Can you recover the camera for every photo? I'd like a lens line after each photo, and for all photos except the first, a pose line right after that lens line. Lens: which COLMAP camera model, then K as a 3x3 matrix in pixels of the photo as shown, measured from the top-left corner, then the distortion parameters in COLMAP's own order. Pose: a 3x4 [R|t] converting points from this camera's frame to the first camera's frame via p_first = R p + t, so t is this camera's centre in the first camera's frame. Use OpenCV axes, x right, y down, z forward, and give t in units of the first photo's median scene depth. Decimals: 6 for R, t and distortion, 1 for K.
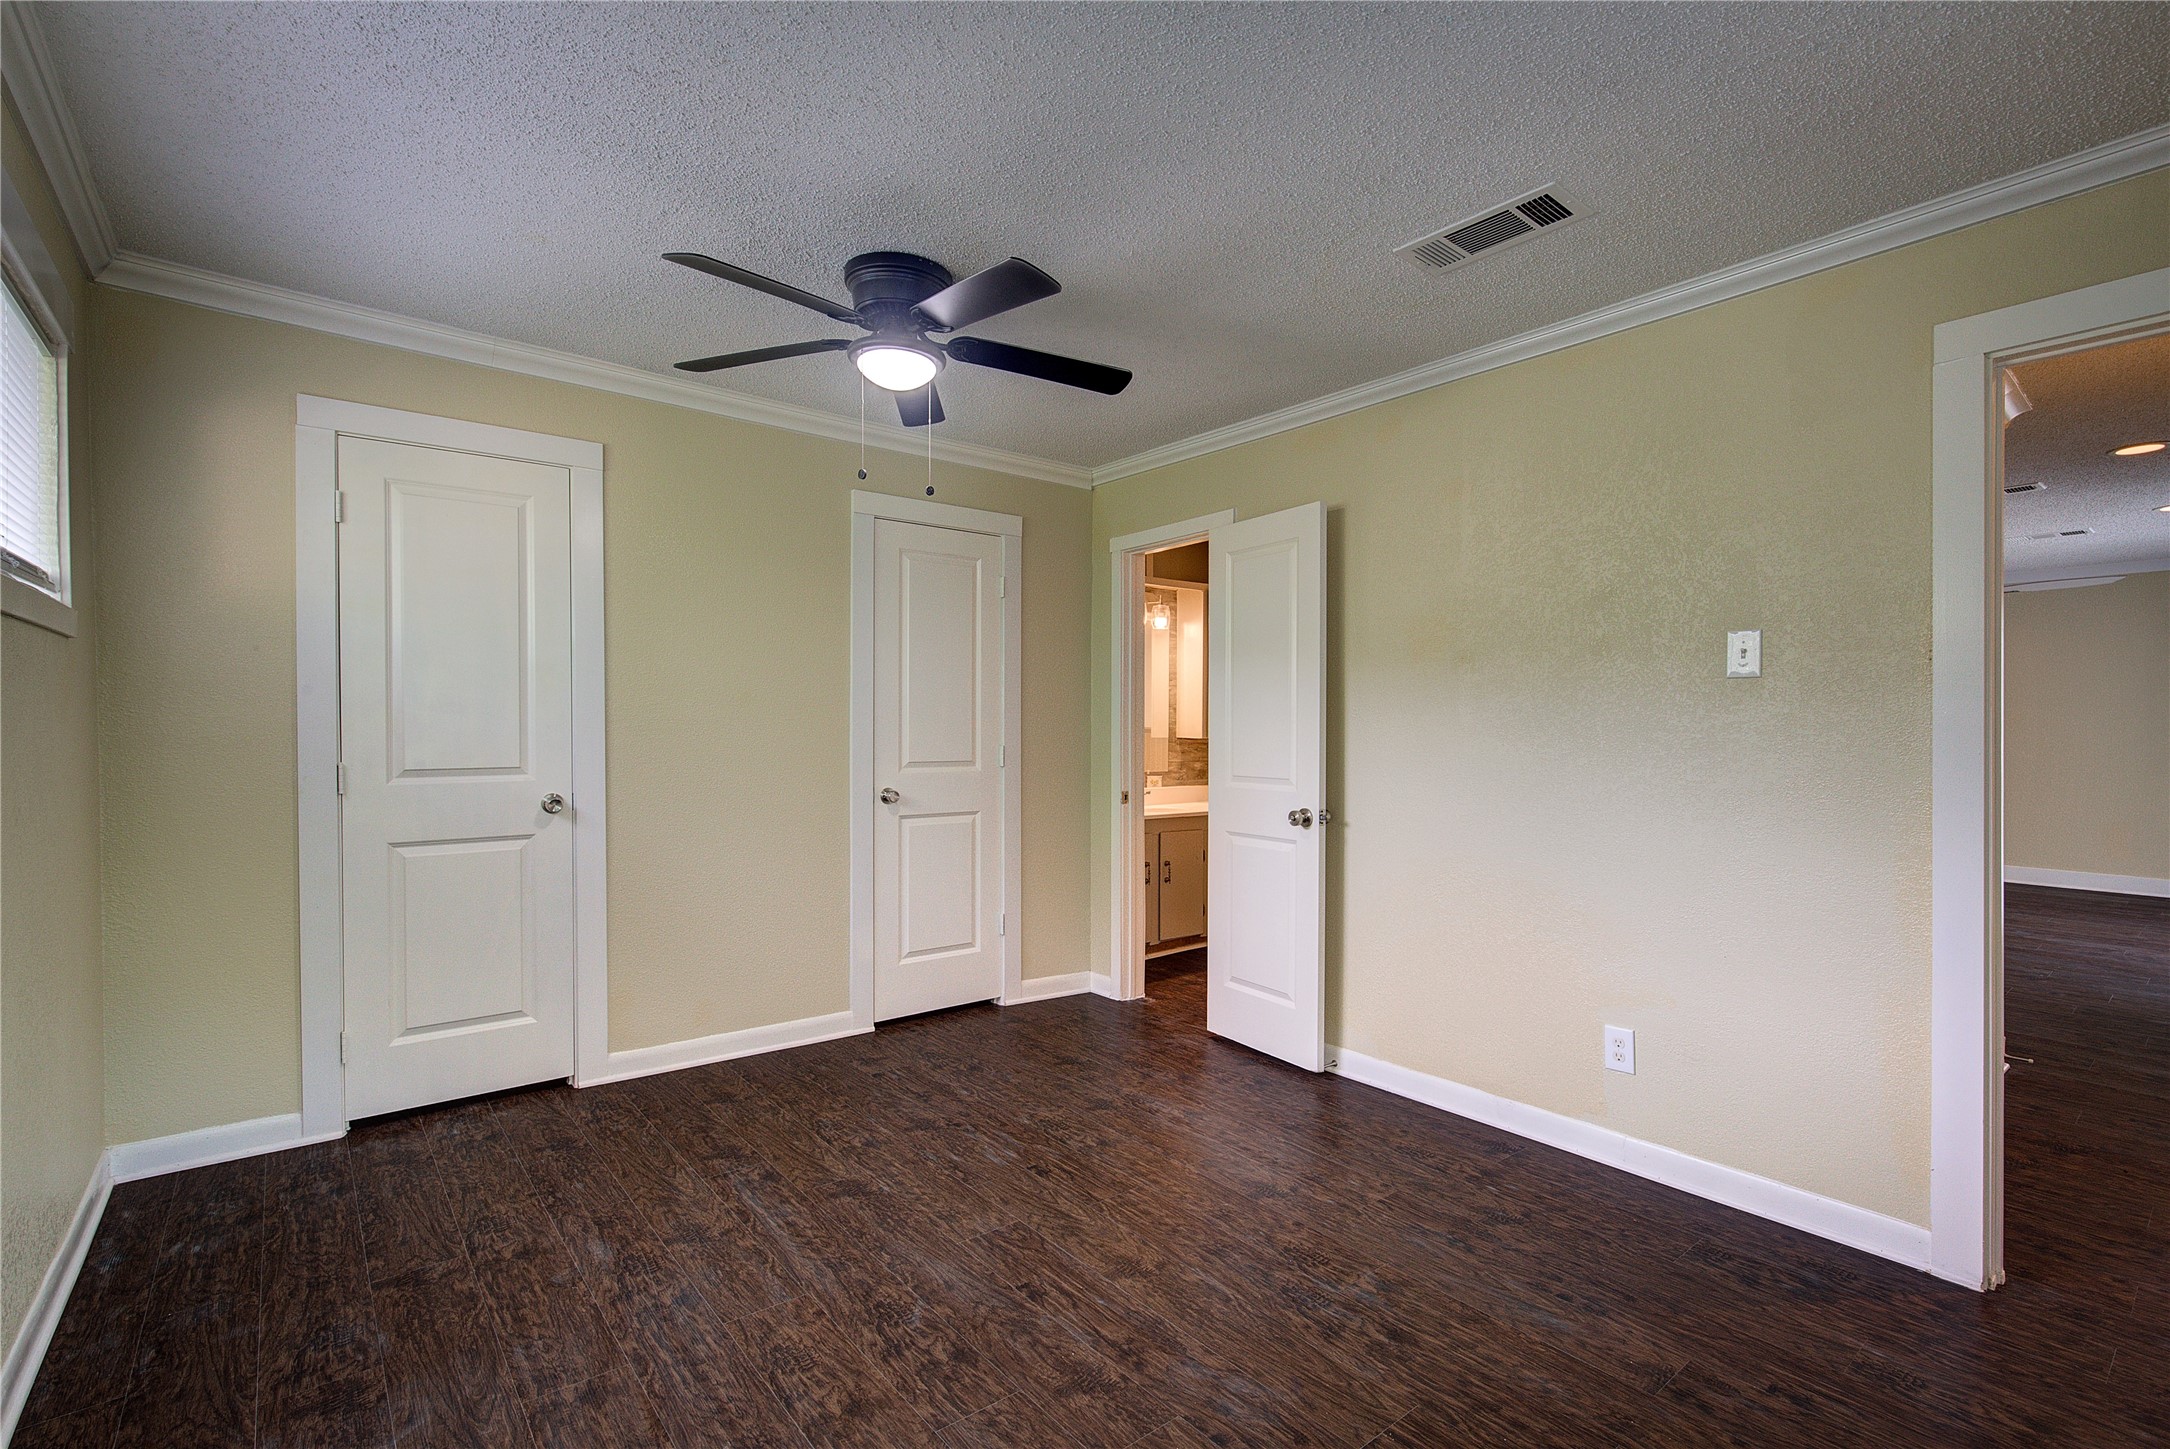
lens RADIAL K [[984.9, 0, 1090.9], [0, 984.9, 735.9], [0, 0, 1]] dist [-0.001202, 0.000076]
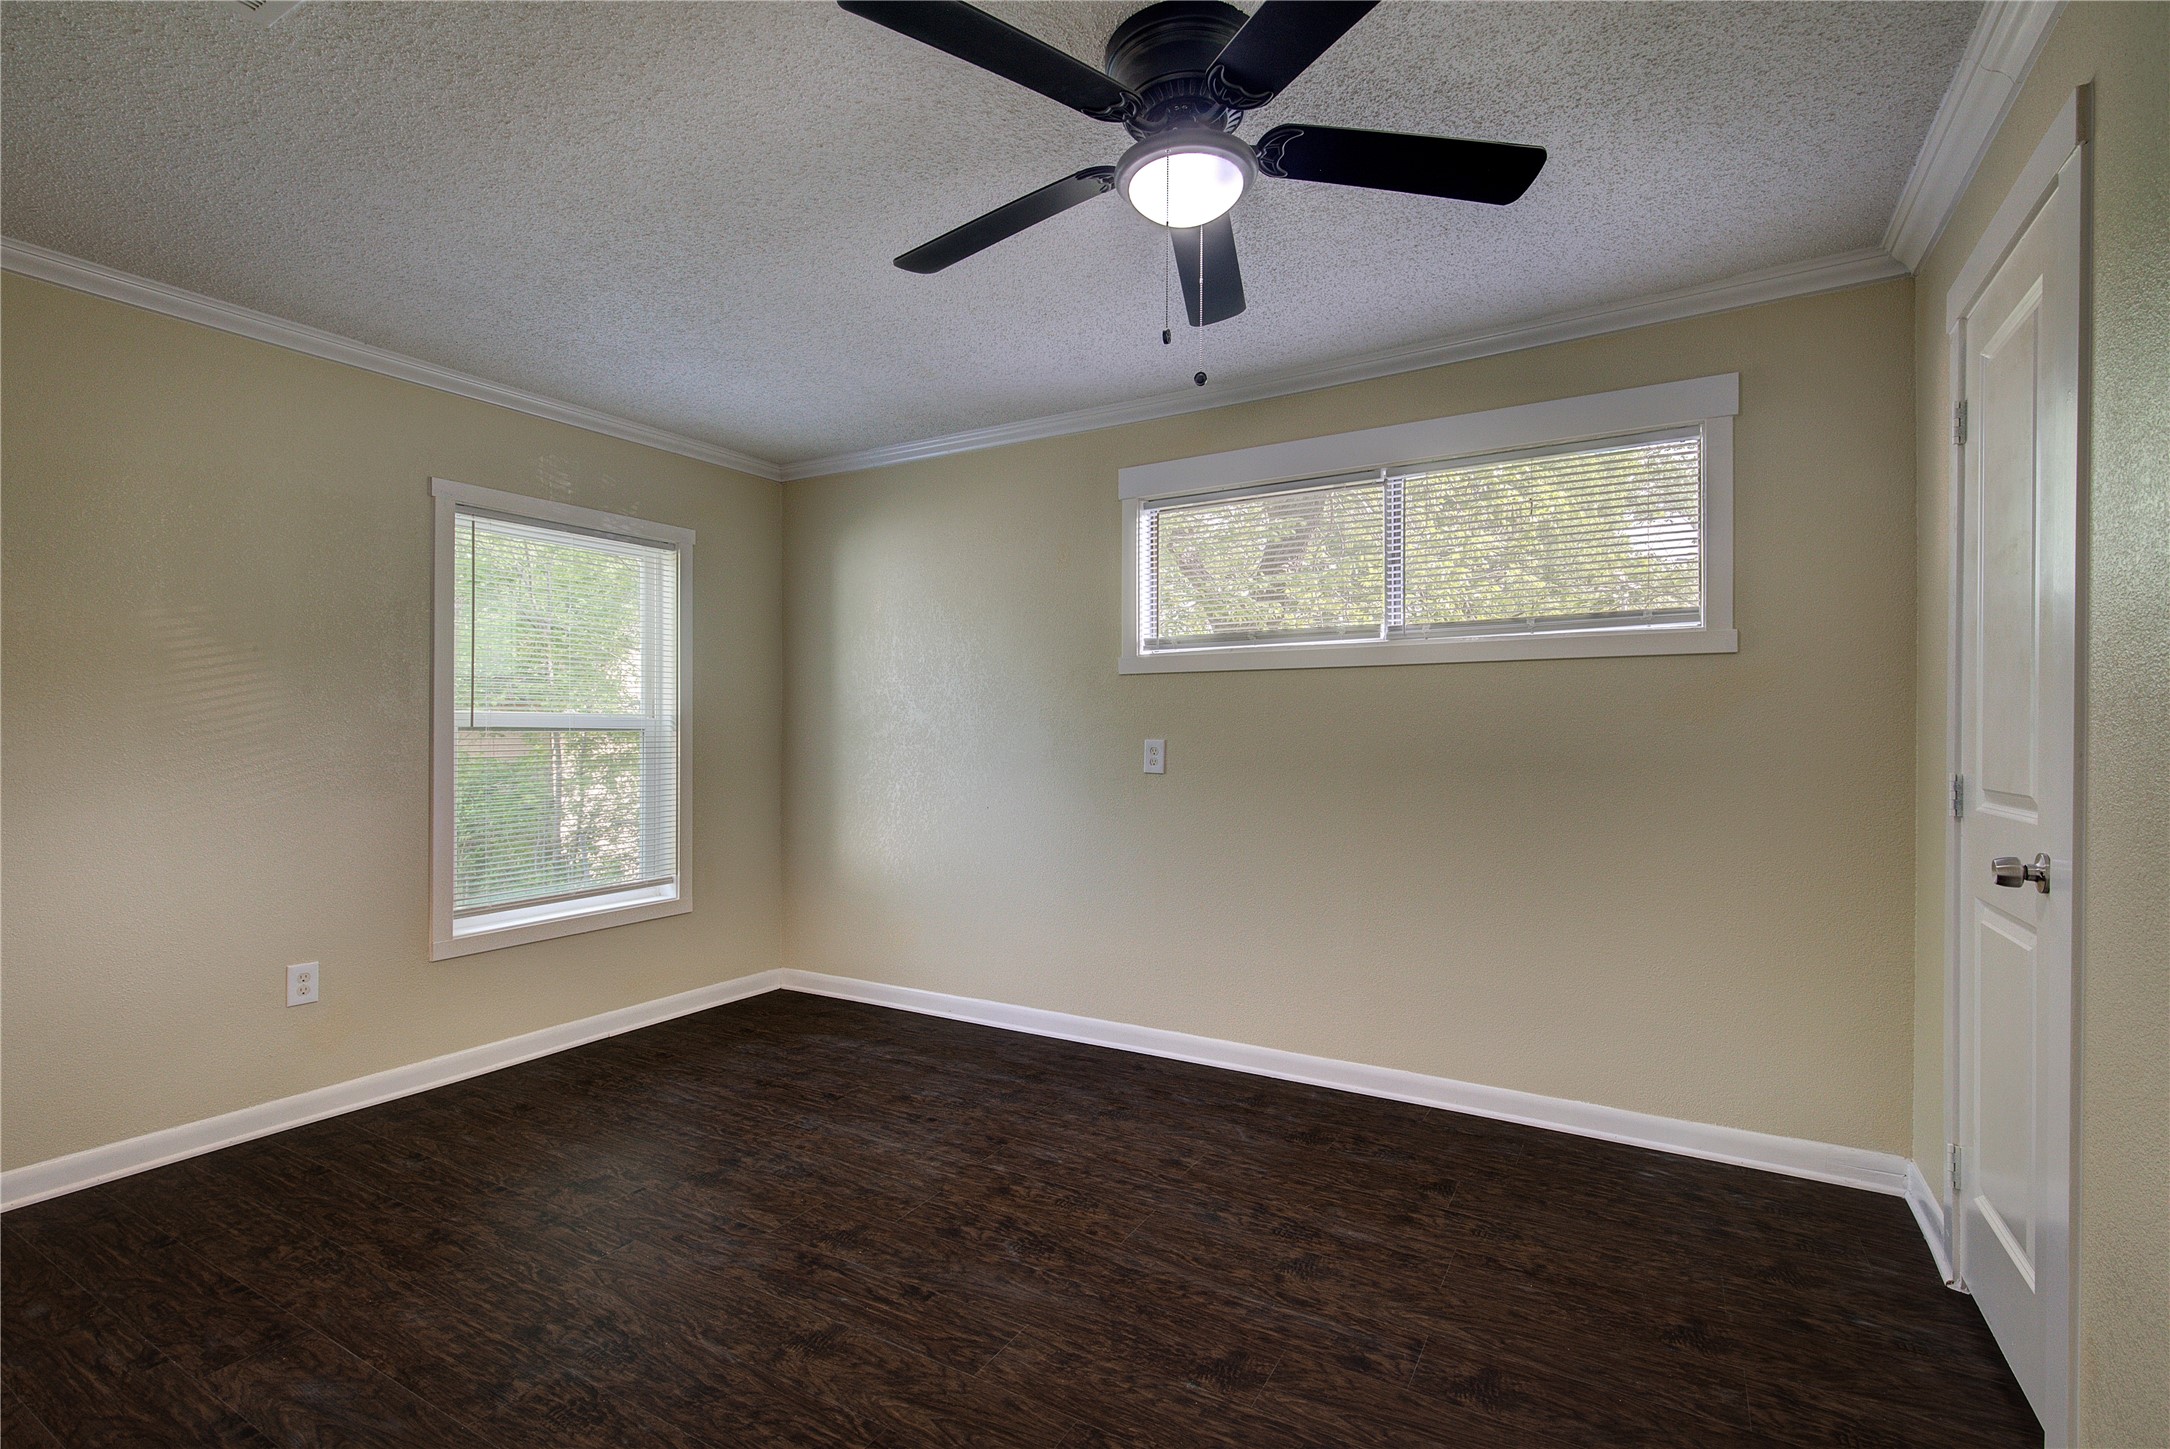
lens RADIAL K [[984.9, 0, 1090.9], [0, 984.9, 735.9], [0, 0, 1]] dist [-0.001202, 0.000076]
pose [[-0.937985, -0.003494, -0.346658, 0.112862], [-0.007166, 0.999931, 0.009312, -0.003234], [0.346602, 0.011219, -0.937945, 1.854145]]
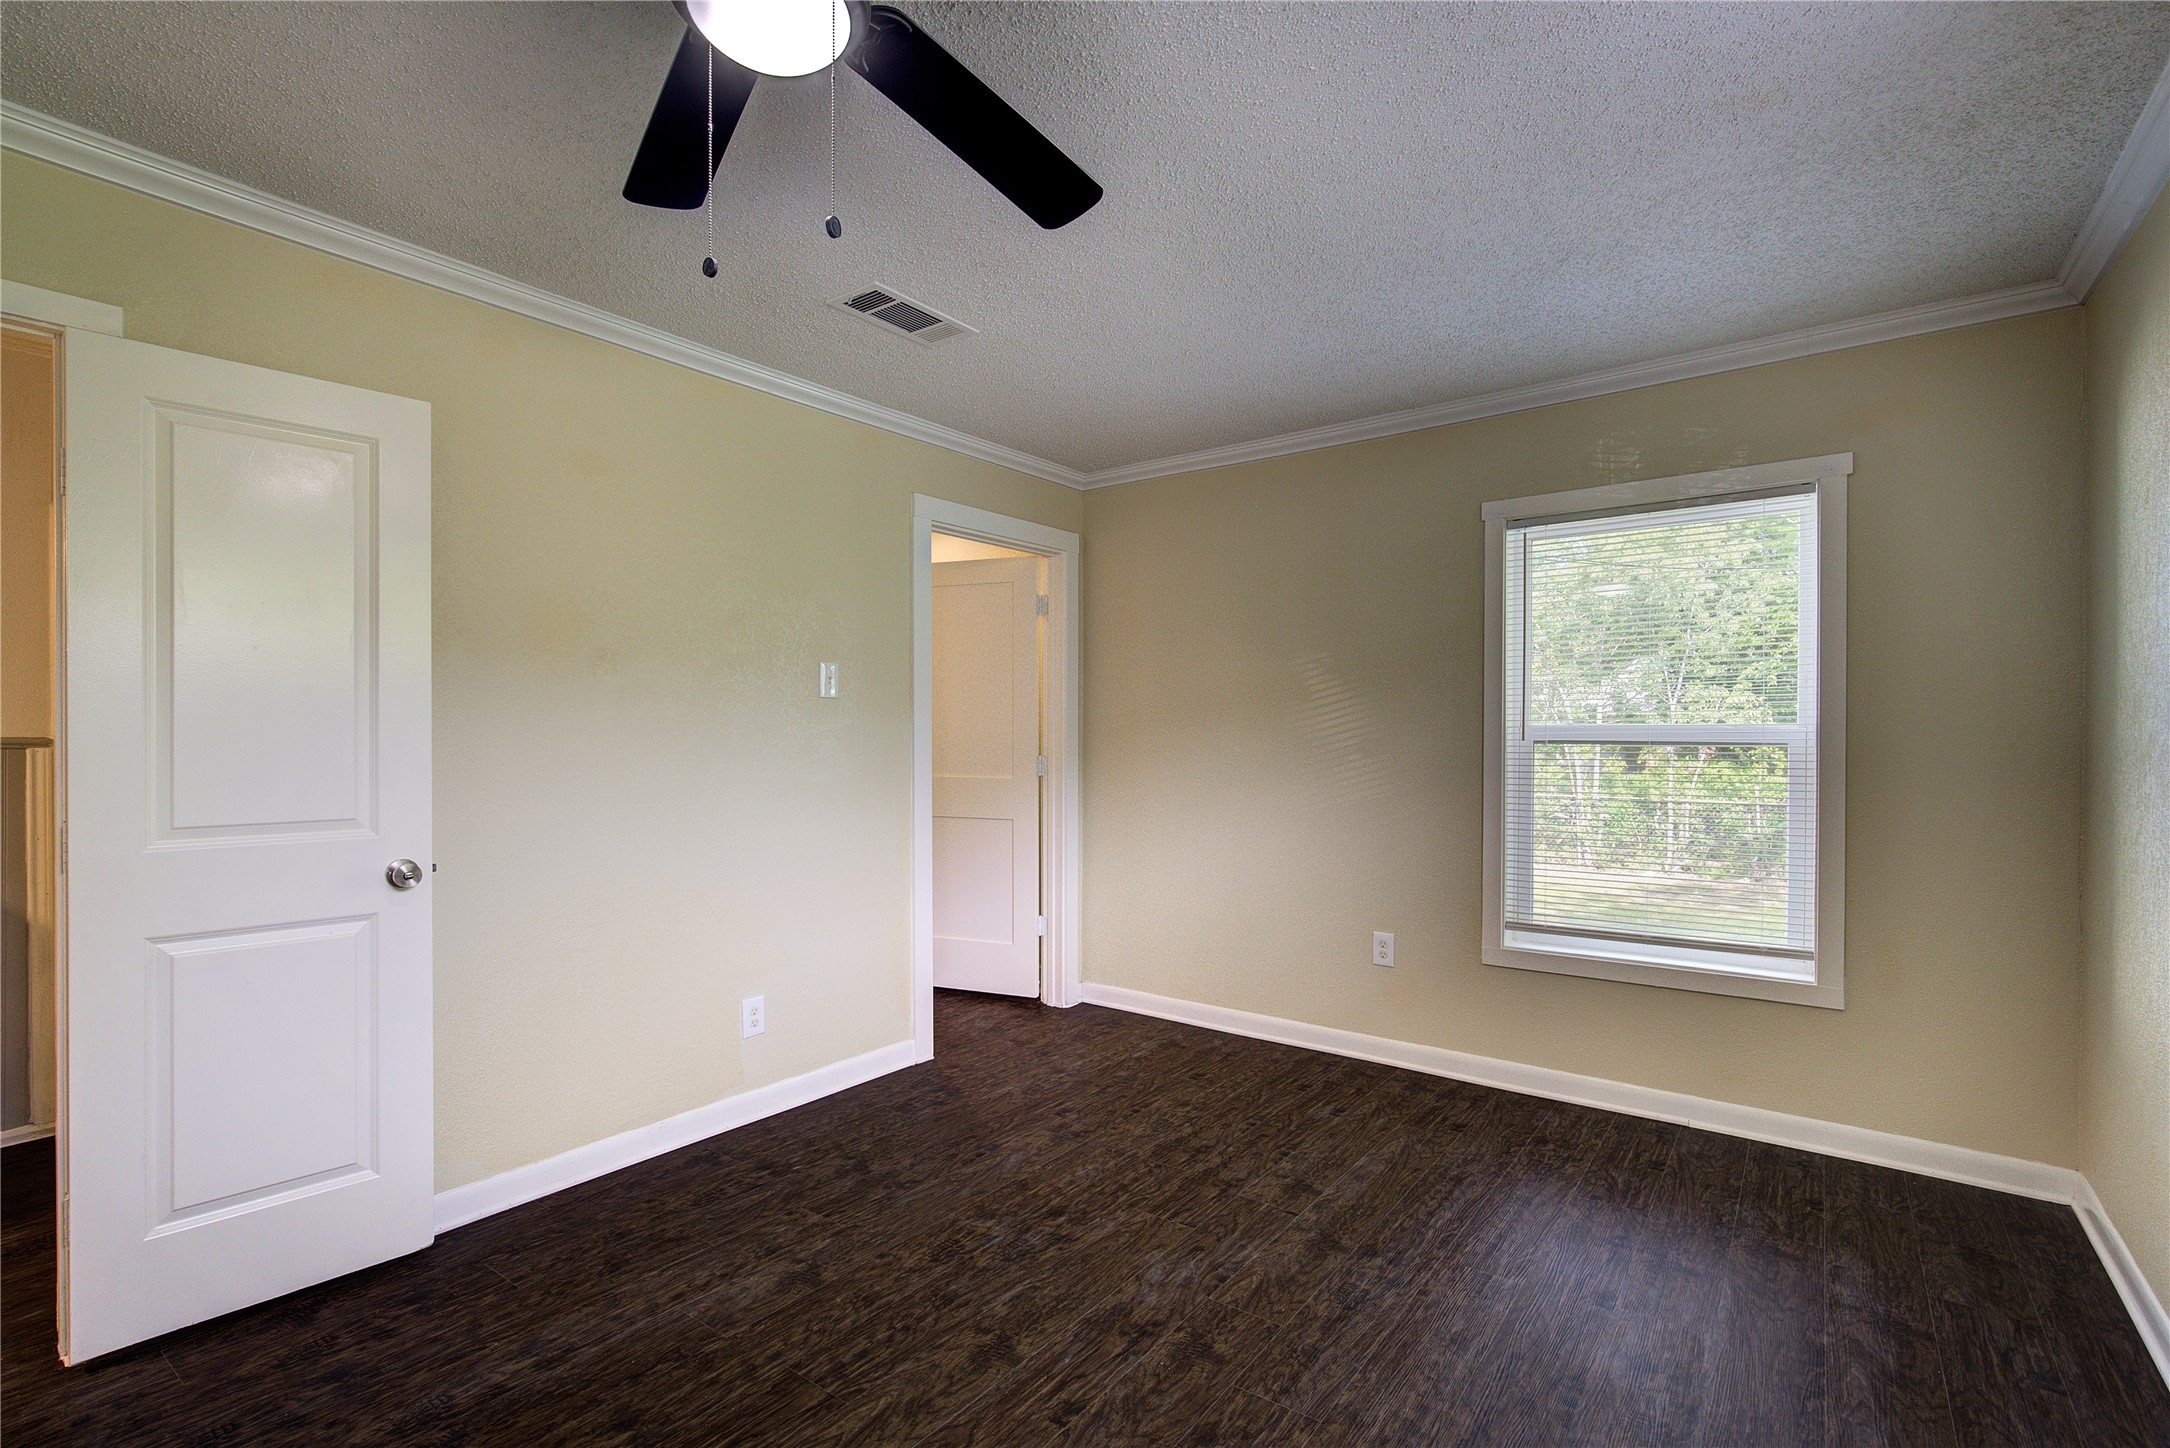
lens RADIAL K [[984.9, 0, 1090.9], [0, 984.9, 735.4], [0, 0, 1]] dist [-0.001202, 0.000076]
pose [[-0.241707, -0.006253, 0.970329, -0.821978], [0.004962, 0.999958, 0.007679, -0.018766], [-0.970337, 0.006671, -0.241666, 1.105617]]
